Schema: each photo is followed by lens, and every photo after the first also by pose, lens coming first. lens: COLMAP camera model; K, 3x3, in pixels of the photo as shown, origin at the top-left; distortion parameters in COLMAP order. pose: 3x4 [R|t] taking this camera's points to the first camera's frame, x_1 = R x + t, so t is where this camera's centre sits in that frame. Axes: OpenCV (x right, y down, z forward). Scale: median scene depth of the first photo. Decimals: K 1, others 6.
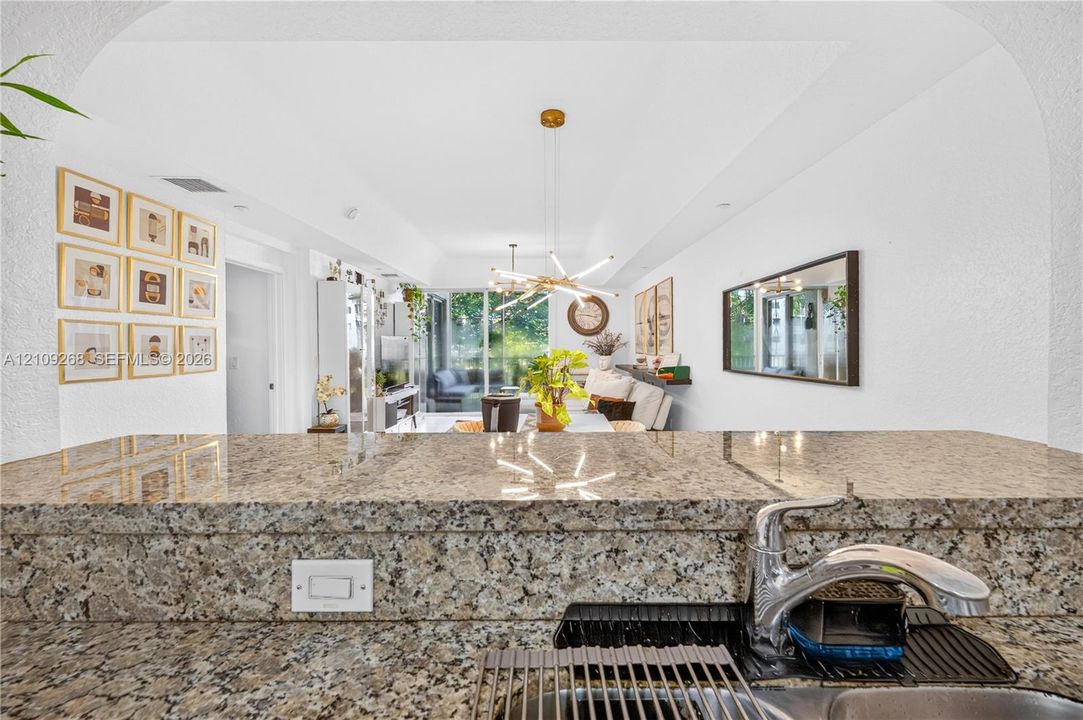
lens RADIAL K [[442.9, 0, 539.3], [0, 442.9, 349.7], [0, 0, 1]] dist [-0.000689, -0.000343]
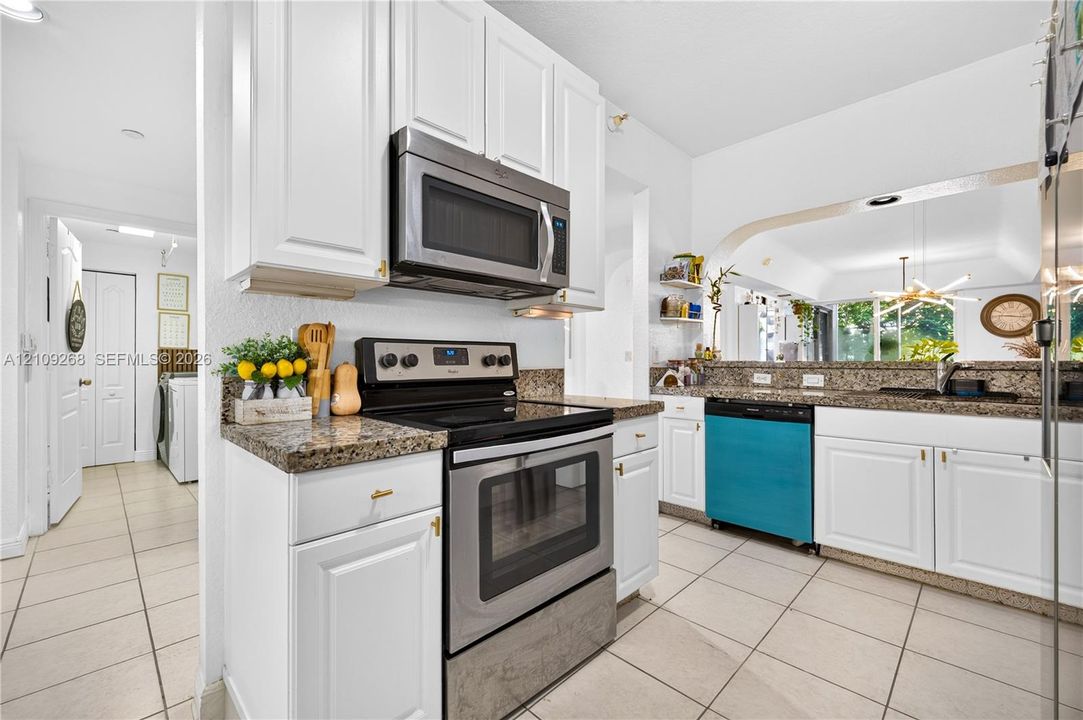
lens RADIAL K [[442.9, 0, 539.4], [0, 442.9, 358.8], [0, 0, 1]] dist [-0.000689, -0.000343]
pose [[0.708109, 0.001965, -0.706101, 0.079031], [-0.013515, 0.999851, -0.010771, 0.044780], [0.705974, 0.017170, 0.708029, -0.448997]]
